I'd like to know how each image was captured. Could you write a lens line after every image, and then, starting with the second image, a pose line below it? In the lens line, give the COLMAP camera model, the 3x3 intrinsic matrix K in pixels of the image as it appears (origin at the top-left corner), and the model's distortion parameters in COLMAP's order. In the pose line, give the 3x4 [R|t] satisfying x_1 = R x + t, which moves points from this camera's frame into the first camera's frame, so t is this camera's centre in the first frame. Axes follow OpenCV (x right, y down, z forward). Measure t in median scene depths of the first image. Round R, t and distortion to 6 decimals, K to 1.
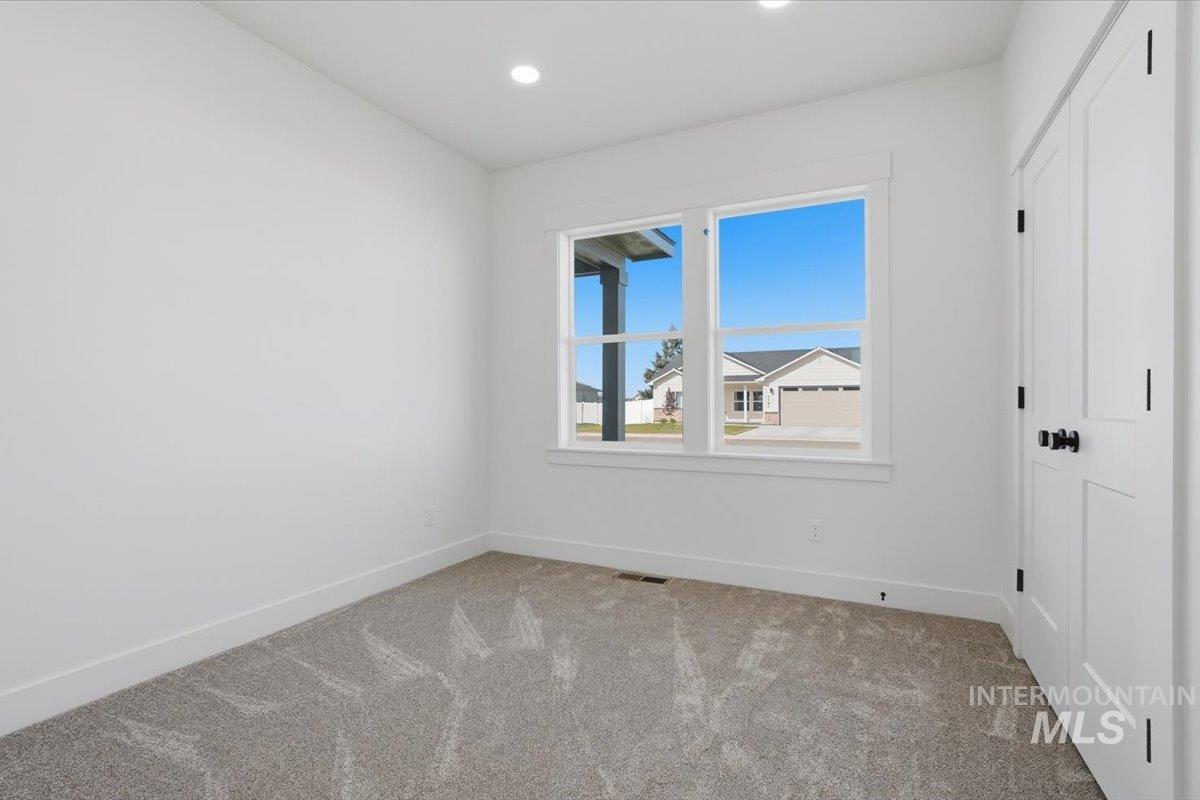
lens RADIAL K [[562.1, 0, 600.0], [0, 562.1, 400.0], [0, 0, 1]] dist [-0.000869, -0.000090]
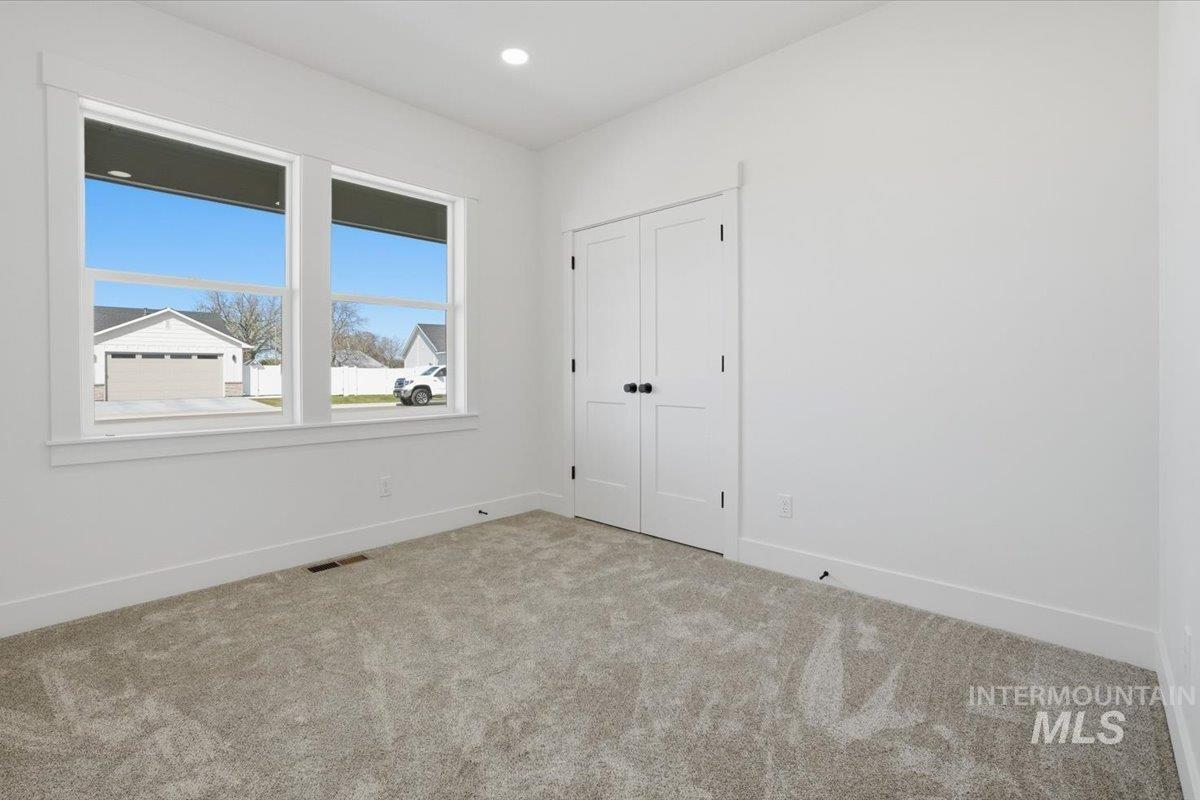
lens RADIAL K [[544.1, 0, 598.7], [0, 544.1, 372.7], [0, 0, 1]] dist [-0.001697, -0.000051]
pose [[0.300695, -0.007494, 0.953691, -0.211804], [0.002526, 0.999972, 0.007061, 0.001390], [-0.953717, 0.000286, 0.300705, 0.112406]]
